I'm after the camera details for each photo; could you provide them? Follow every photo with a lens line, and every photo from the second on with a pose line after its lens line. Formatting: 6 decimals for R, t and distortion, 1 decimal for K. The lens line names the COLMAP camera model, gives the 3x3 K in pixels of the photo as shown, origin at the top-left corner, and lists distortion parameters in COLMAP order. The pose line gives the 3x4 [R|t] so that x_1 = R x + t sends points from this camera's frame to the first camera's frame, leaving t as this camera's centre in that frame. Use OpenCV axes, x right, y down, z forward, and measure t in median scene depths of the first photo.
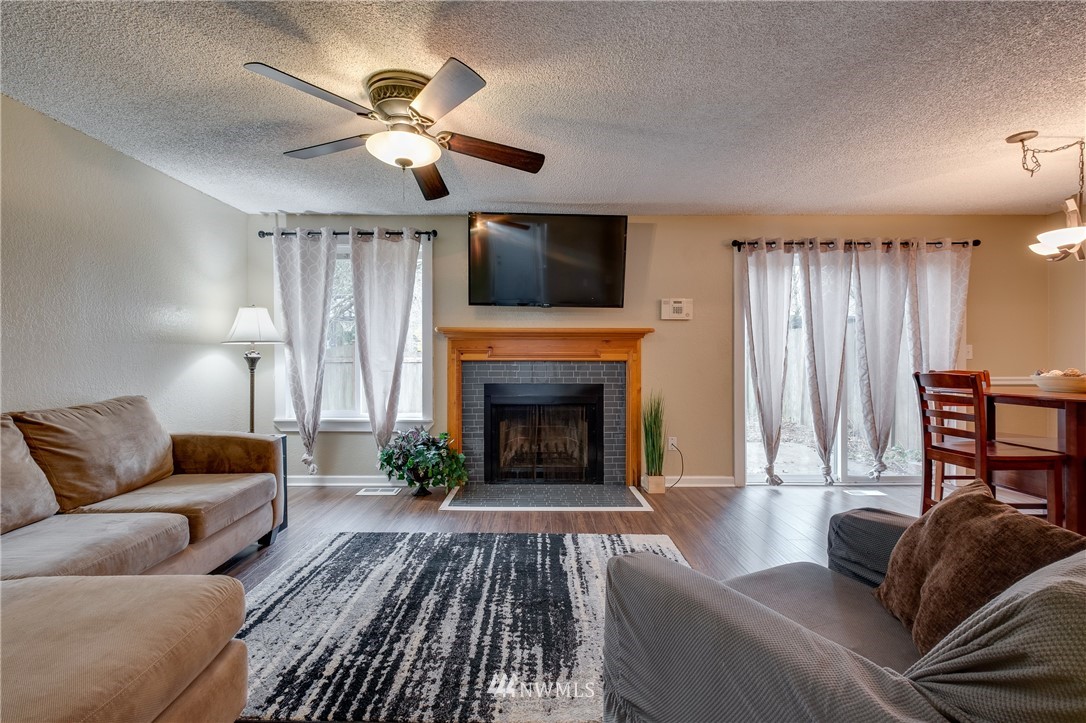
lens RADIAL K [[476.0, 0, 534.3], [0, 476.0, 356.9], [0, 0, 1]] dist [-0.001200, -0.001304]
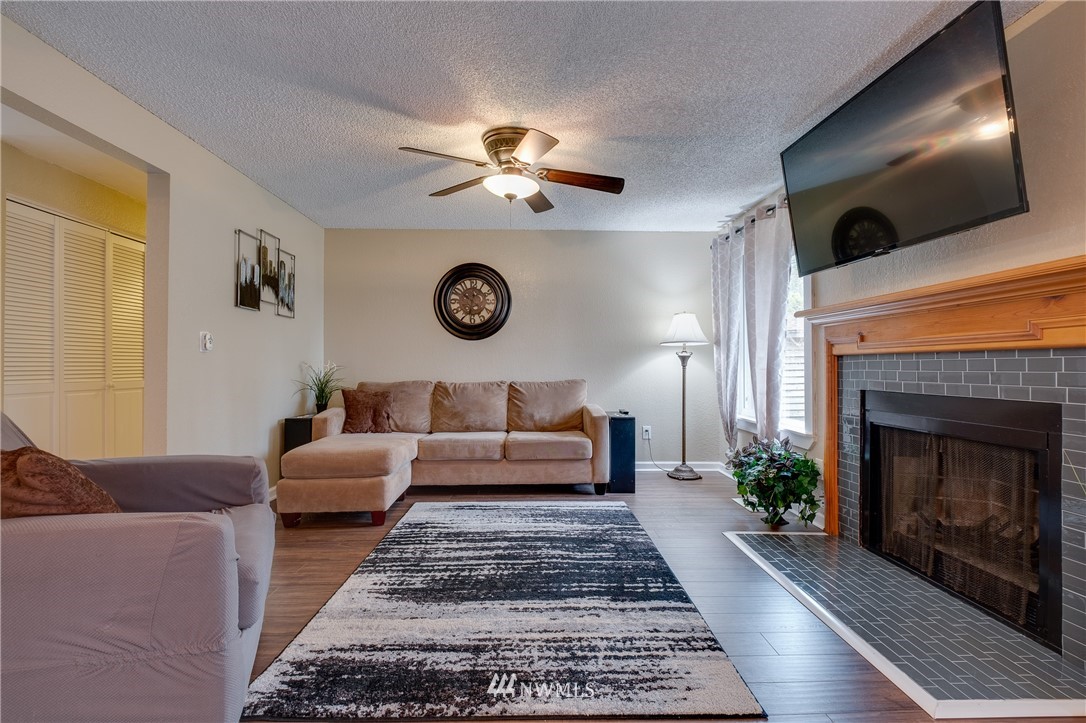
lens RADIAL K [[476.0, 0, 551.5], [0, 476.0, 361.8], [0, 0, 1]] dist [-0.001200, -0.001304]
pose [[0.044462, -0.013330, -0.998922, 0.561186], [-0.005477, 0.999893, -0.013586, 0.029867], [0.998996, 0.006075, 0.044385, 0.584527]]
